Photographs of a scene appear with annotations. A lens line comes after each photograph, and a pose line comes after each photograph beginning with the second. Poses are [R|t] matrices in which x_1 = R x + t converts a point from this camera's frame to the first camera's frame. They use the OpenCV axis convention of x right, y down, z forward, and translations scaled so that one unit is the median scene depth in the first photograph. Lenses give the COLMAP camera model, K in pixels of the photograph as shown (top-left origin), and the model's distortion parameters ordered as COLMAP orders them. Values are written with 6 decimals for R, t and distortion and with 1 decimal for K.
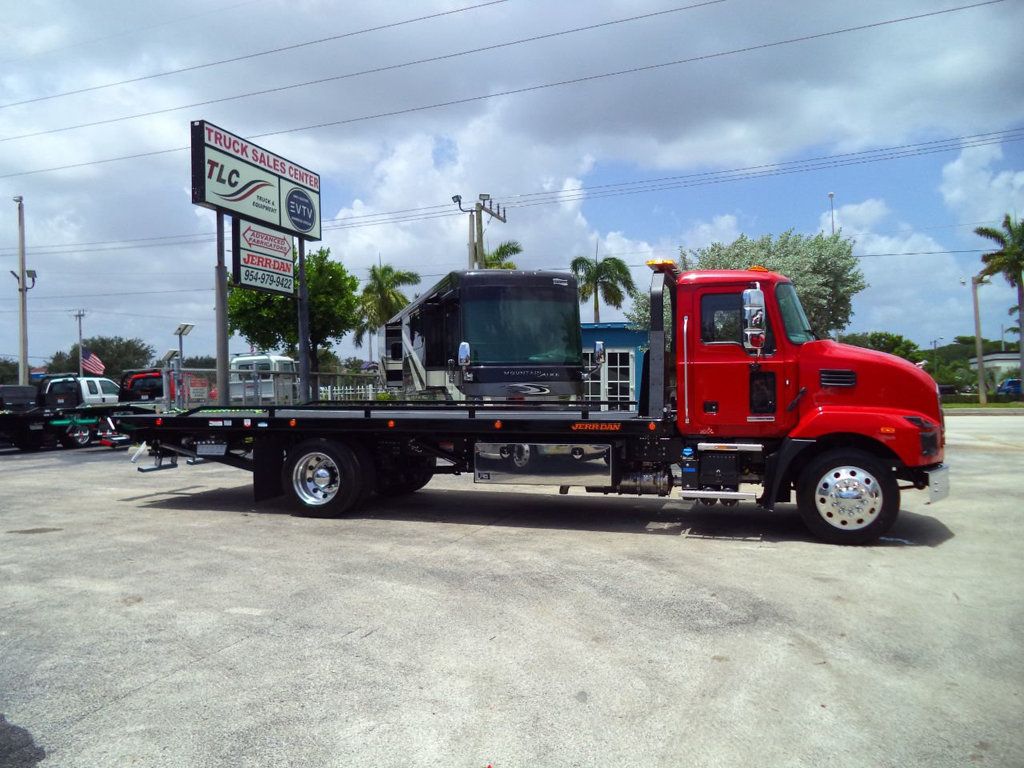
lens RADIAL K [[847.3, 0, 516.0], [0, 847.3, 386.2], [0, 0, 1]] dist [-0.028927, -0.006621]
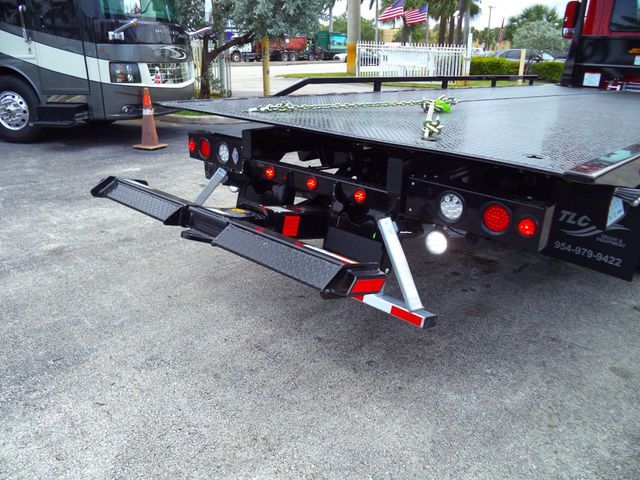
lens RADIAL K [[520.7, 0, 335.1], [0, 520.7, 240.2], [0, 0, 1]] dist [-0.033529, -0.003164]
pose [[0.410734, -0.288443, 0.864926, -0.345337], [-0.031976, 0.943498, 0.329831, 0.003140], [-0.911194, -0.163130, 0.378304, 0.537342]]
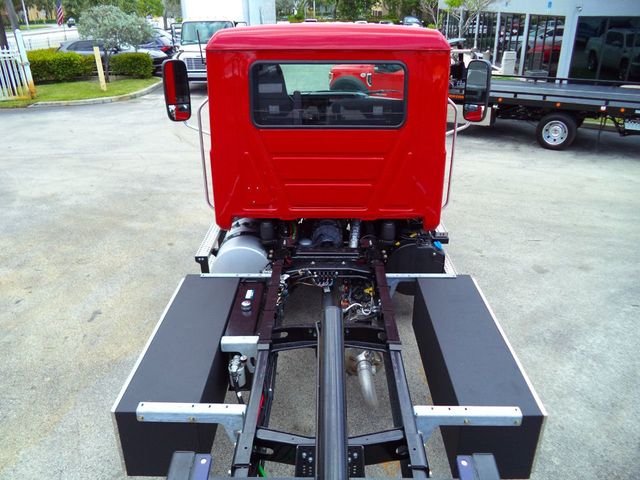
lens RADIAL K [[521.0, 0, 323.7], [0, 521.0, 241.2], [0, 0, 1]] dist [-0.026430, 0.003138]
pose [[-0.292434, -0.367667, 0.882782, -0.111393], [0.016490, 0.921060, 0.389072, -0.065102], [-0.956144, 0.128335, -0.263286, 0.557346]]
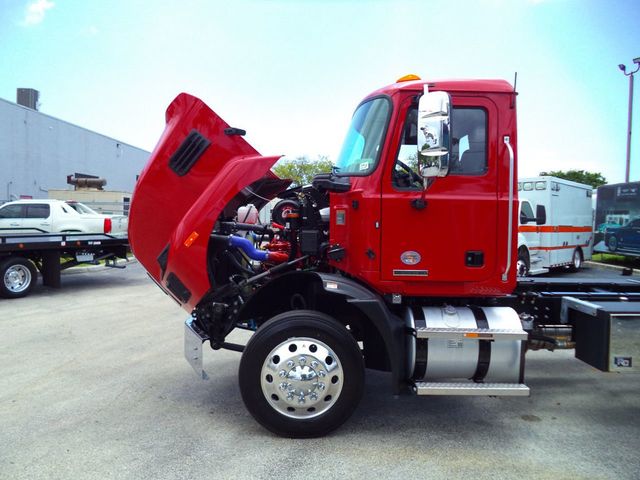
lens RADIAL K [[521.0, 0, 320.0], [0, 521.0, 240.0], [0, 0, 1]] dist [-0.043471, -0.001419]
pose [[-0.949750, 0.023185, -0.312151, 0.252388], [0.005488, 0.998333, 0.057453, -0.010150], [0.312963, 0.052852, -0.948294, 0.706781]]
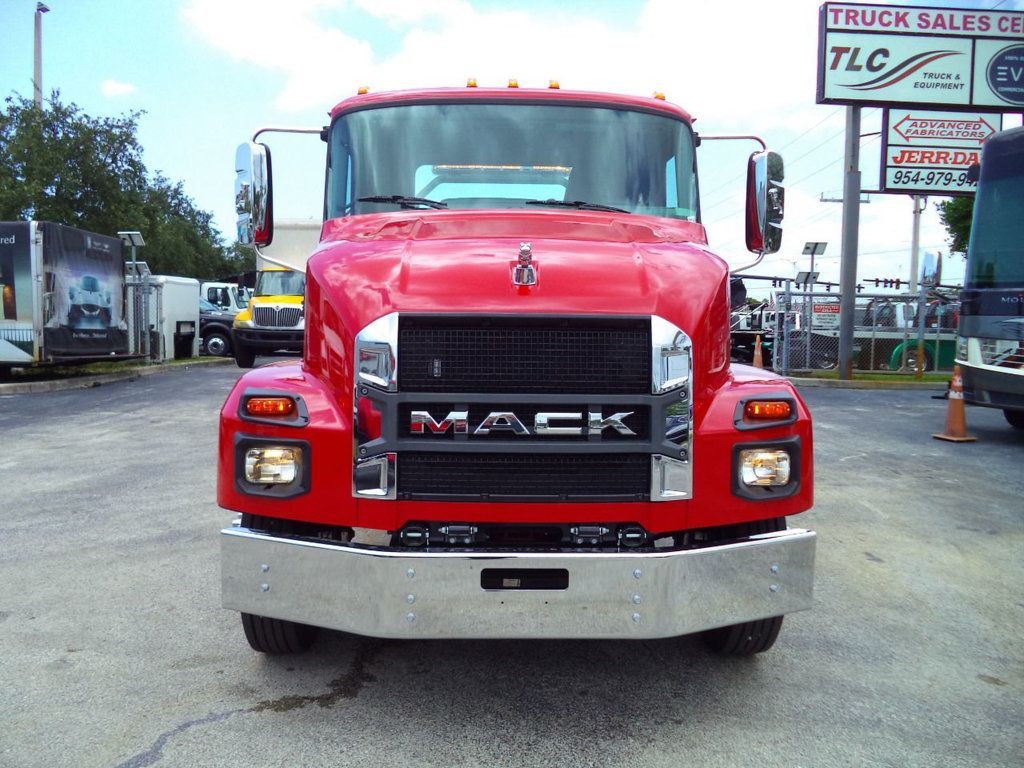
lens RADIAL K [[845.4, 0, 492.8], [0, 845.4, 386.6], [0, 0, 1]] dist [-0.015688, 0.000076]
pose [[0.314162, 0.101529, -0.943925, 0.366902], [-0.021155, 0.994767, 0.099957, -0.004844], [0.949134, -0.011434, 0.314666, 0.400876]]
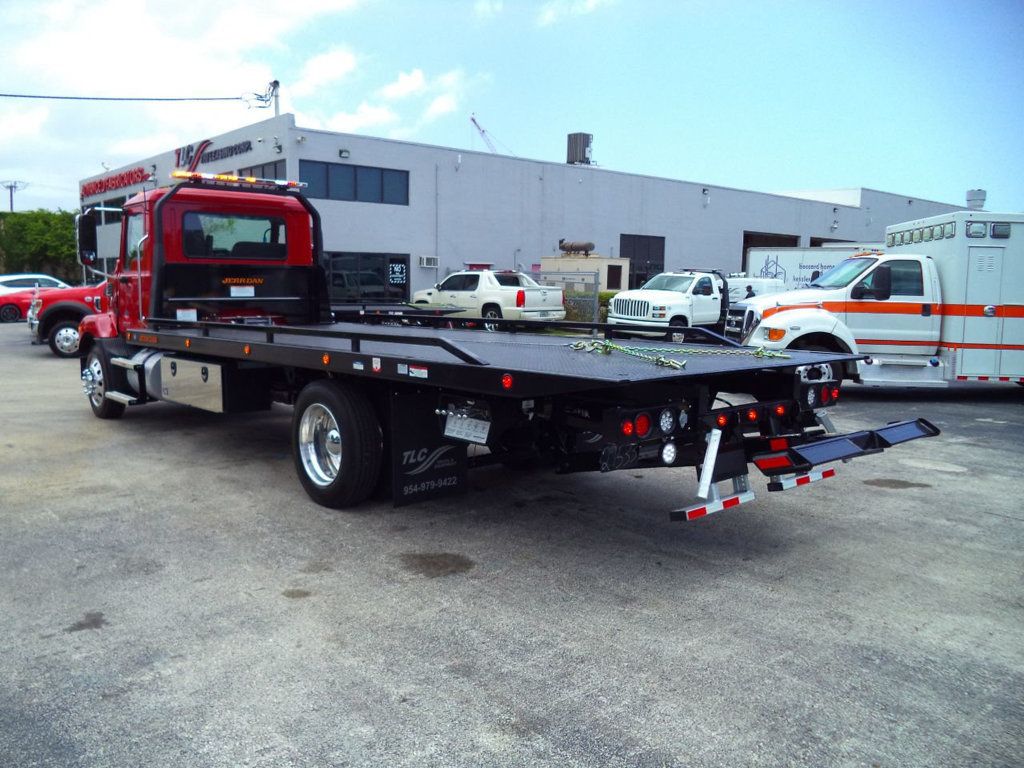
lens RADIAL K [[807.1, 0, 501.5], [0, 807.1, 386.2], [0, 0, 1]] dist [-0.032758, 0.008248]
pose [[-0.852313, -0.053099, 0.520330, -0.289999], [0.013332, 0.992304, 0.123102, -0.004725], [-0.522863, 0.111858, -0.845046, 0.824990]]
